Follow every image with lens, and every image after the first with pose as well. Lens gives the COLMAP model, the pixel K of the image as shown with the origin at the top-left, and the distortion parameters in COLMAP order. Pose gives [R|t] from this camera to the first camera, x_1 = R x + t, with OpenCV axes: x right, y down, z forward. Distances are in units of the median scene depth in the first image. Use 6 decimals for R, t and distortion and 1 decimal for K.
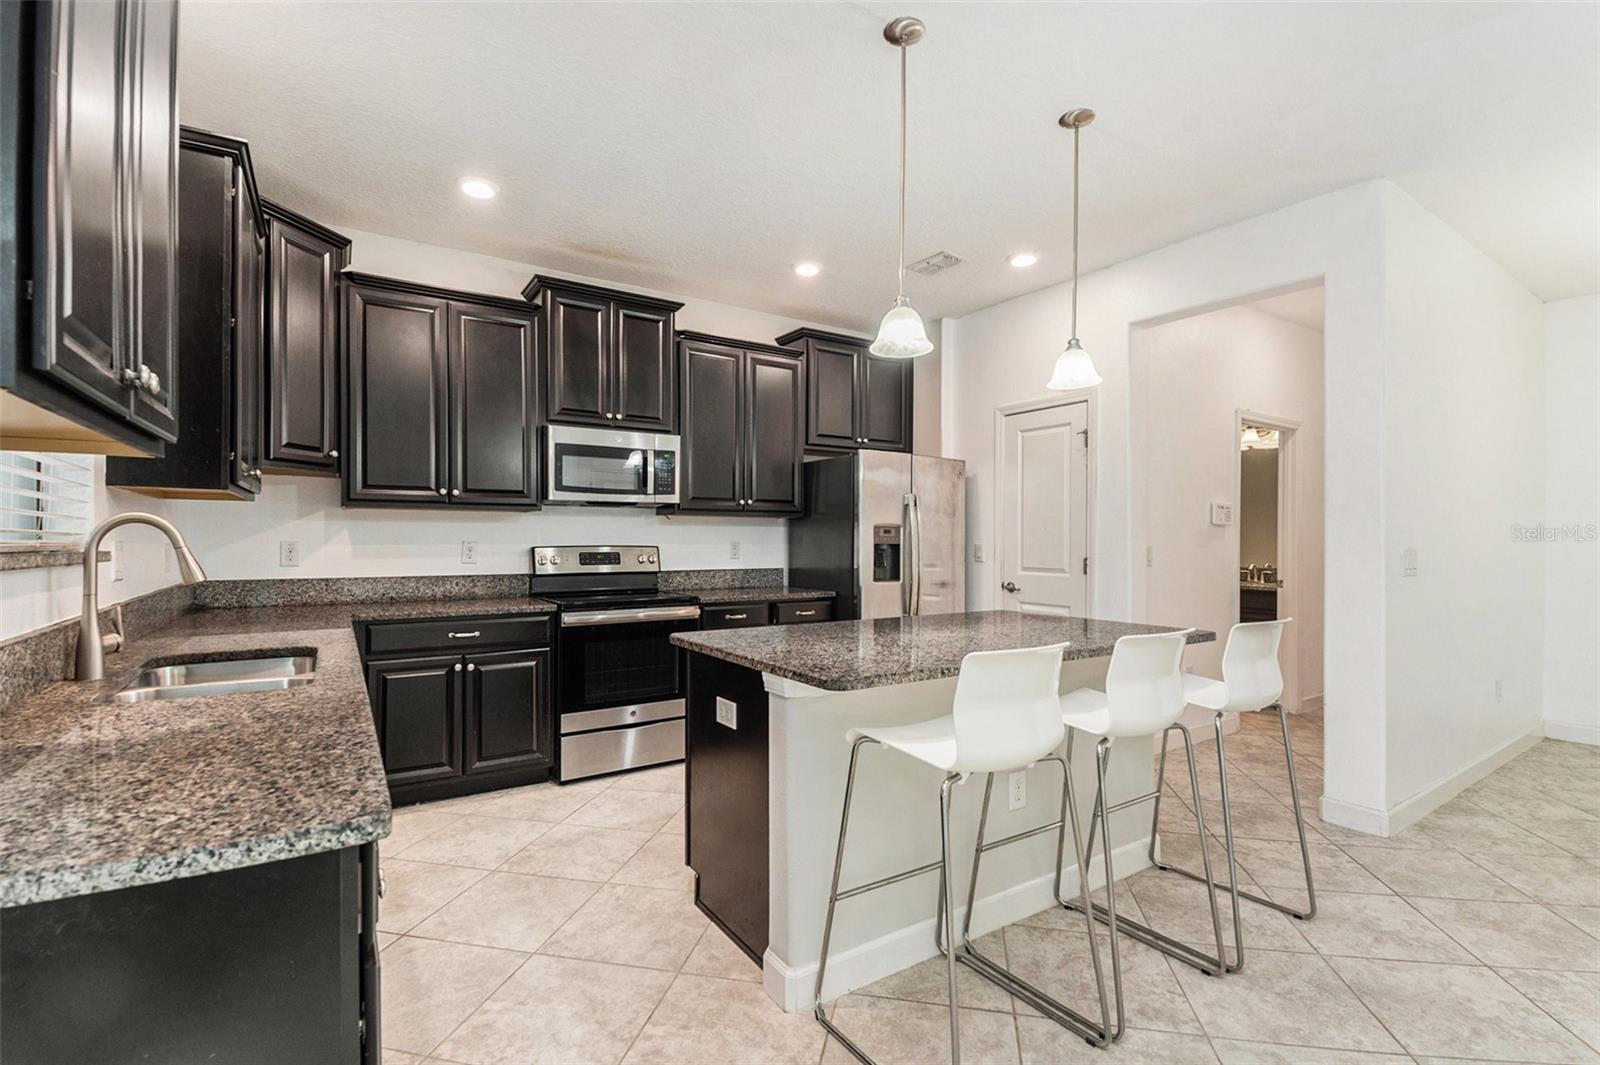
lens RADIAL K [[735.6, 0, 801.4], [0, 735.6, 528.9], [0, 0, 1]] dist [-0.002984, -0.005801]
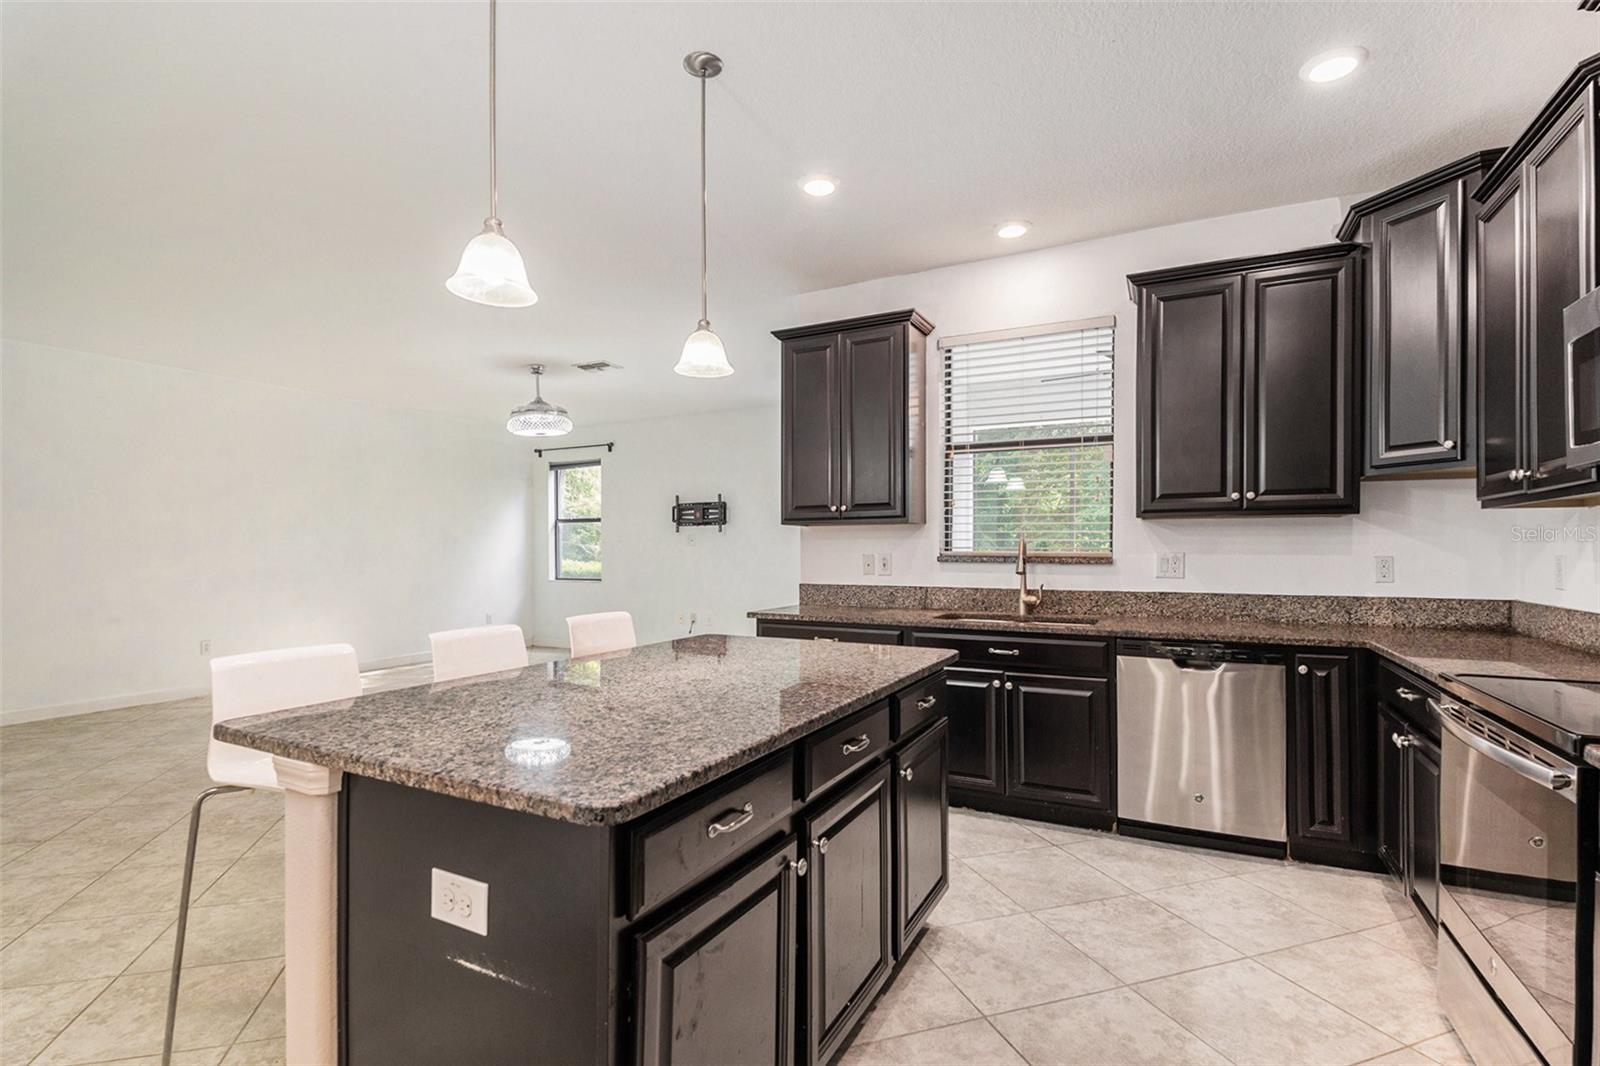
lens RADIAL K [[735.6, 0, 775.3], [0, 735.6, 559.3], [0, 0, 1]] dist [-0.002984, -0.005801]
pose [[-0.869984, 0.002570, -0.493073, 0.305193], [0.003386, 0.999994, -0.000762, 0.015012], [0.493068, -0.002332, -0.869988, 1.040622]]
